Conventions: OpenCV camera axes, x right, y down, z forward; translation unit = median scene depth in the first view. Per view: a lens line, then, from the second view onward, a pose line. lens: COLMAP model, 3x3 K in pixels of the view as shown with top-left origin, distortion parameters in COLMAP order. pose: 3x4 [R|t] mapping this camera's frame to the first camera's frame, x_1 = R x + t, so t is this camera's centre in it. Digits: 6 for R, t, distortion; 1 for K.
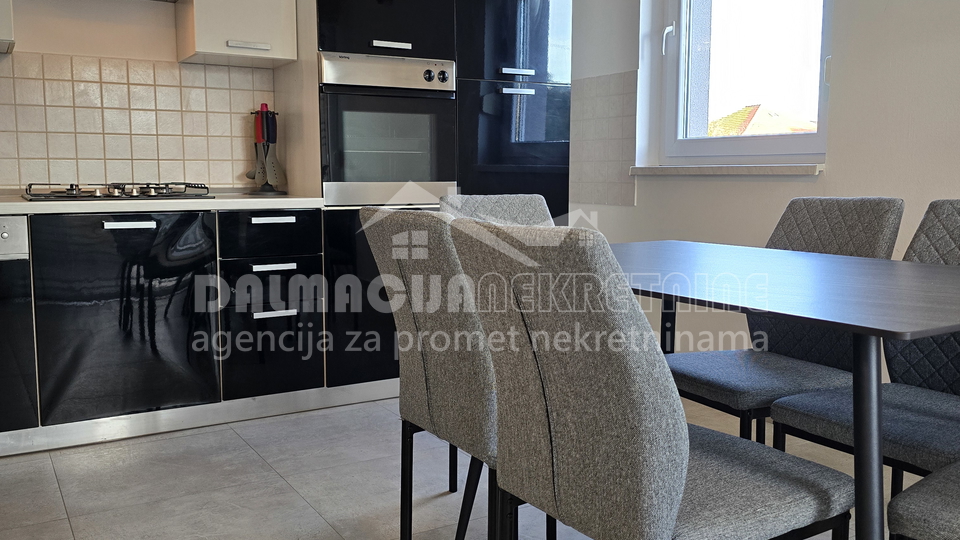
lens RADIAL K [[863.0, 0, 480.0], [0, 863.0, 270.0], [0, 0, 1]] dist [0.086615, -0.140035]
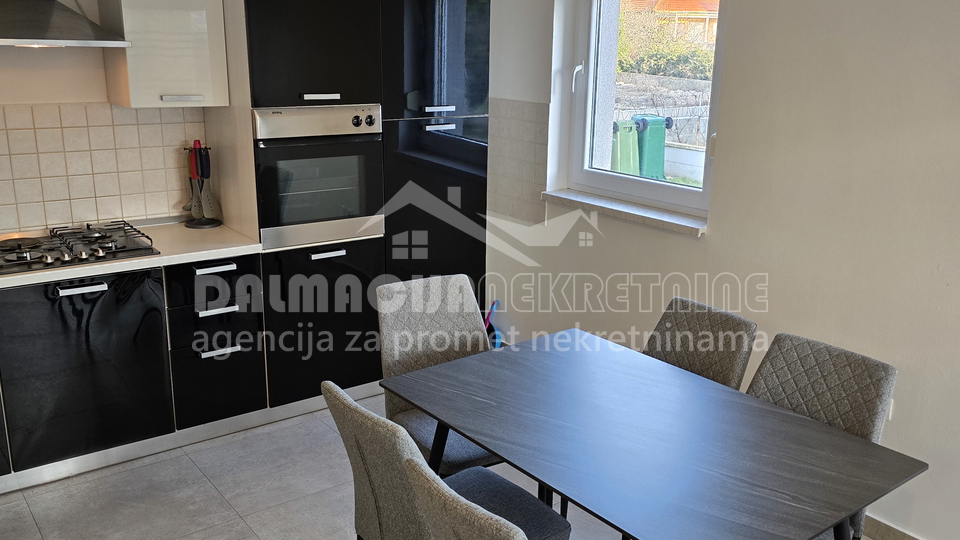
lens RADIAL K [[860.6, 0, 485.3], [0, 860.6, 285.7], [0, 0, 1]] dist [0.095422, -0.130653]
pose [[0.993921, -0.011648, 0.109477, -0.021330], [-0.007327, 0.985183, 0.171347, -0.212910], [-0.109850, -0.171108, 0.979109, -0.097578]]
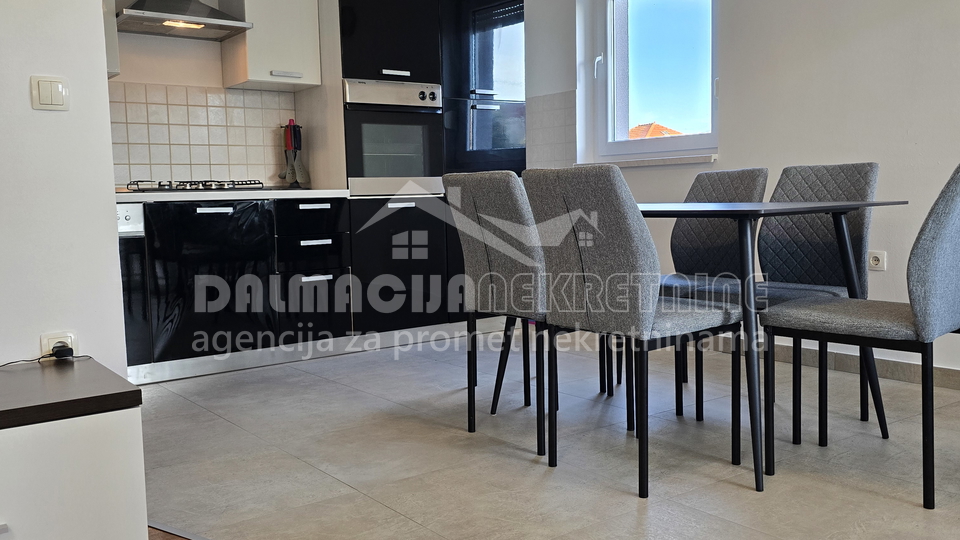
lens RADIAL K [[863.0, 0, 480.0], [0, 863.0, 270.0], [0, 0, 1]] dist [0.086615, -0.140035]
pose [[0.993458, -0.035028, 0.108693, -0.126963], [0.037824, 0.999002, -0.023774, 0.073981], [-0.107751, 0.027730, 0.993791, -0.305248]]
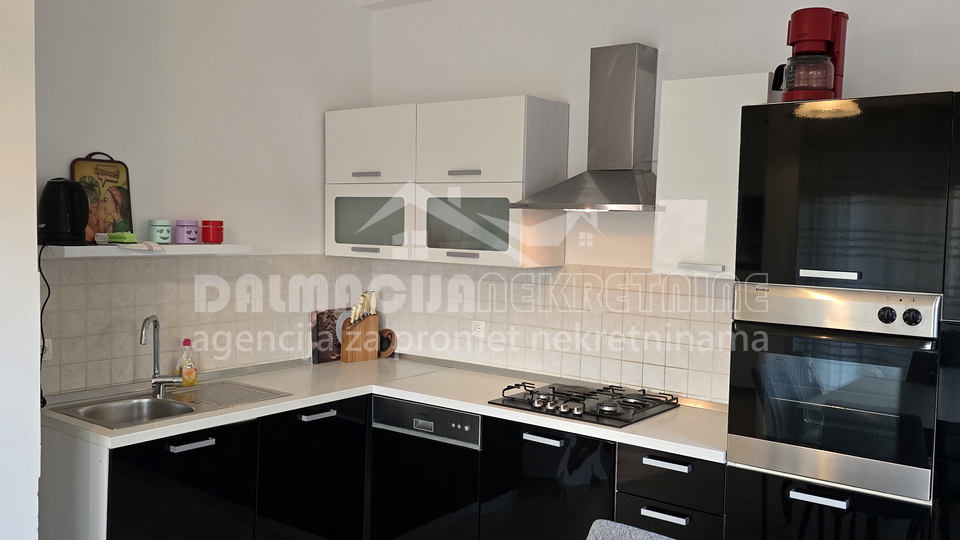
lens RADIAL K [[860.6, 0, 485.3], [0, 860.6, 285.7], [0, 0, 1]] dist [0.095422, -0.130653]
pose [[0.376326, 0.083903, -0.922680, 0.481879], [-0.119102, 0.992009, 0.041630, -0.243761], [0.918800, 0.094227, 0.383312, 0.433879]]
